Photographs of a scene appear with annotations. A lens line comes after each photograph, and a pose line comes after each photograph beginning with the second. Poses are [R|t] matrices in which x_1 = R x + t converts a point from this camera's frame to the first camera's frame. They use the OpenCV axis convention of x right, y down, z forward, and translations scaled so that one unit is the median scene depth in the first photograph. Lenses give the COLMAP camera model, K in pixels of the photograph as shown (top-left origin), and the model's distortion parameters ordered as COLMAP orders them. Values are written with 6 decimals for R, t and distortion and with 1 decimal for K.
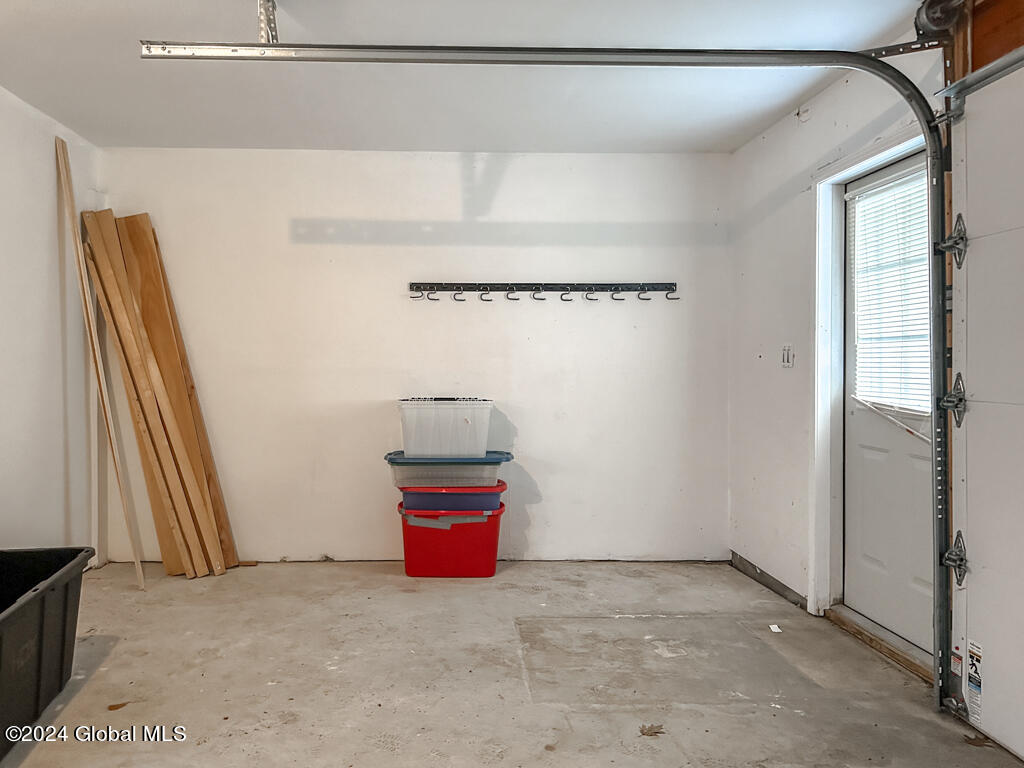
lens RADIAL K [[733.4, 0, 485.4], [0, 733.4, 363.2], [0, 0, 1]] dist [0.063033, -0.069440]
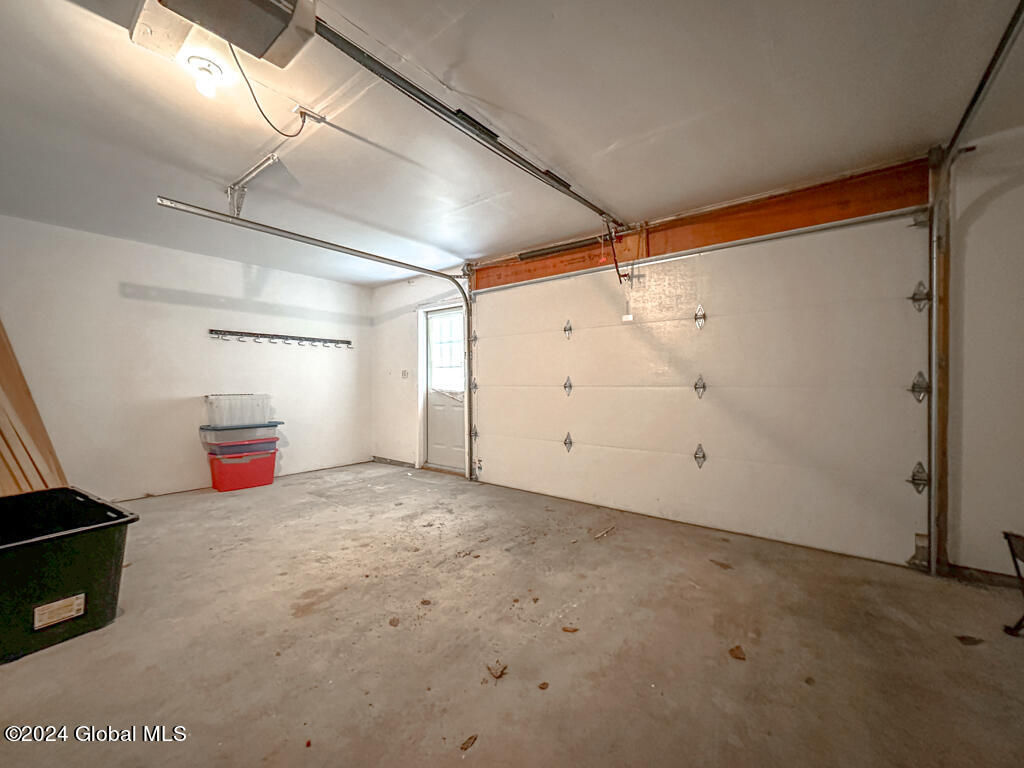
lens RADIAL K [[417.6, 0, 514.6], [0, 417.6, 382.1], [0, 0, 1]] dist [-0.007786, 0.003076]
pose [[0.638762, -0.002268, 0.769401, -0.485498], [0.004329, 0.999990, -0.000647, 0.024345], [-0.769392, 0.003744, 0.638765, -0.237719]]
